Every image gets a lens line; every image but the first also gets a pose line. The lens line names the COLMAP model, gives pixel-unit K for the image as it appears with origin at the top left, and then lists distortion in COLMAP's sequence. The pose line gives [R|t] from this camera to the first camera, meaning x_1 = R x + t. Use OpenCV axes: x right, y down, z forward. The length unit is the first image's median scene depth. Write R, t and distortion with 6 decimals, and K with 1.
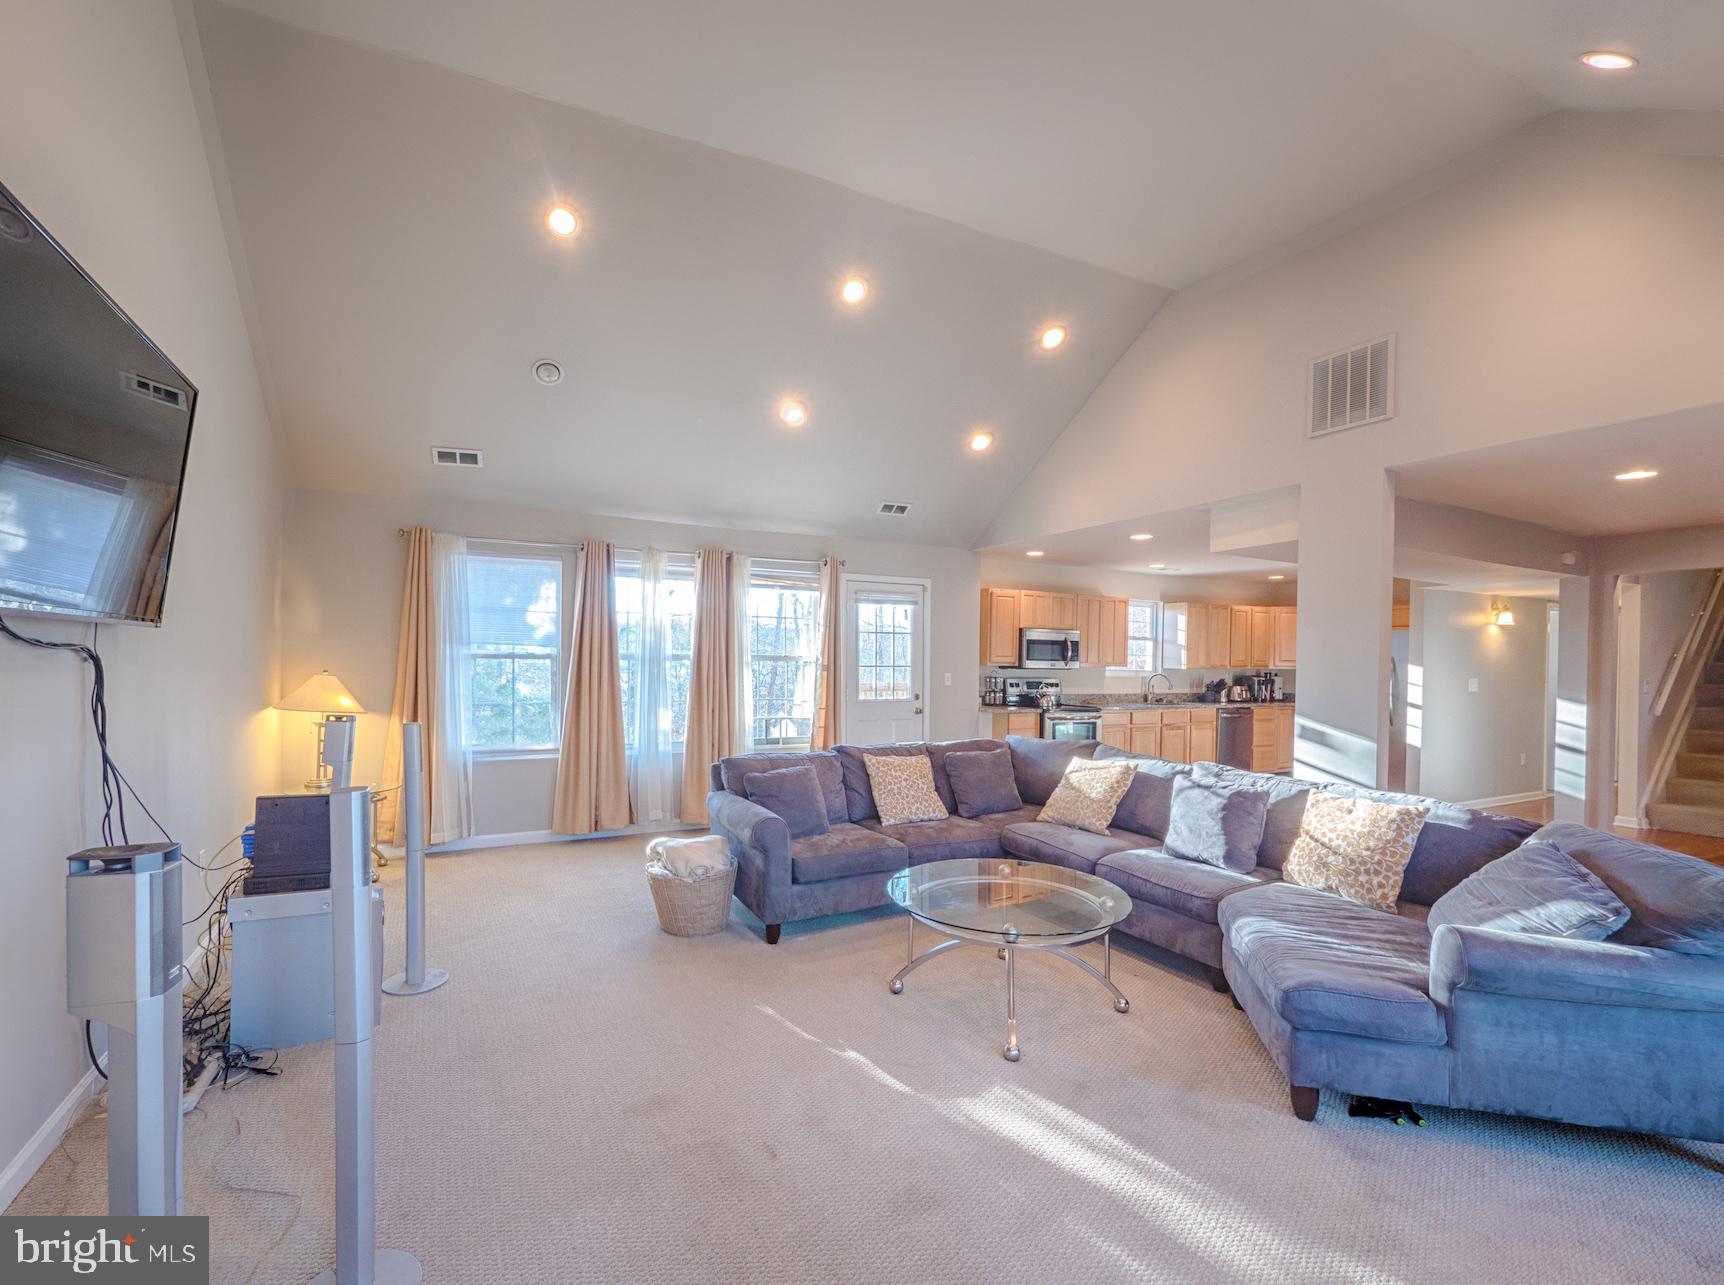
lens RADIAL K [[750.0, 0, 850.1], [0, 750.0, 667.5], [0, 0, 1]] dist [-0.000990, 0.000037]
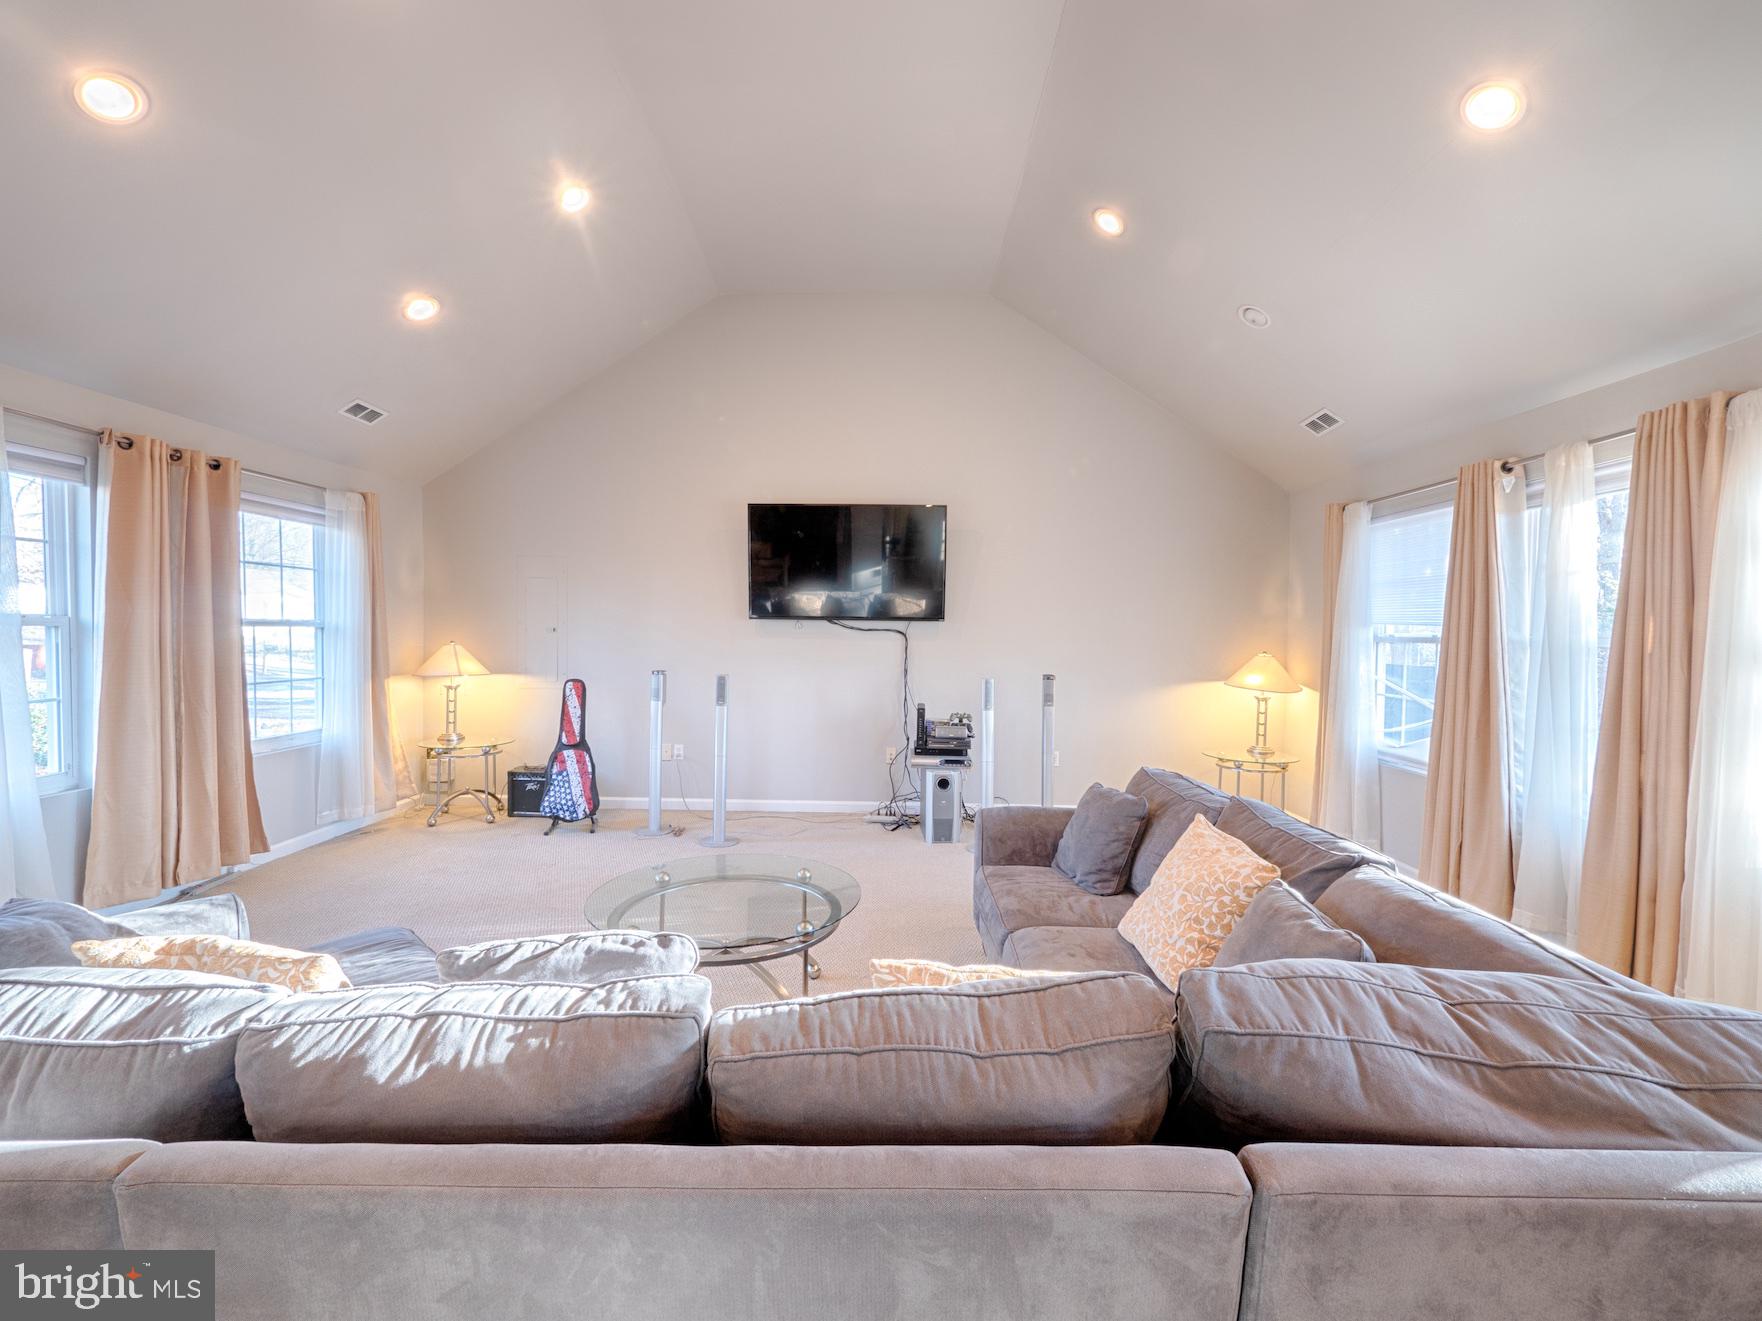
lens RADIAL K [[747.8, 0, 877.2], [0, 747.8, 645.8], [0, 0, 1]] dist [-0.006356, 0.000179]
pose [[-0.485107, 0.000284, -0.874455, 0.307482], [-0.029199, 0.999437, 0.016523, -0.002860], [0.873967, 0.033548, -0.484825, 0.554195]]
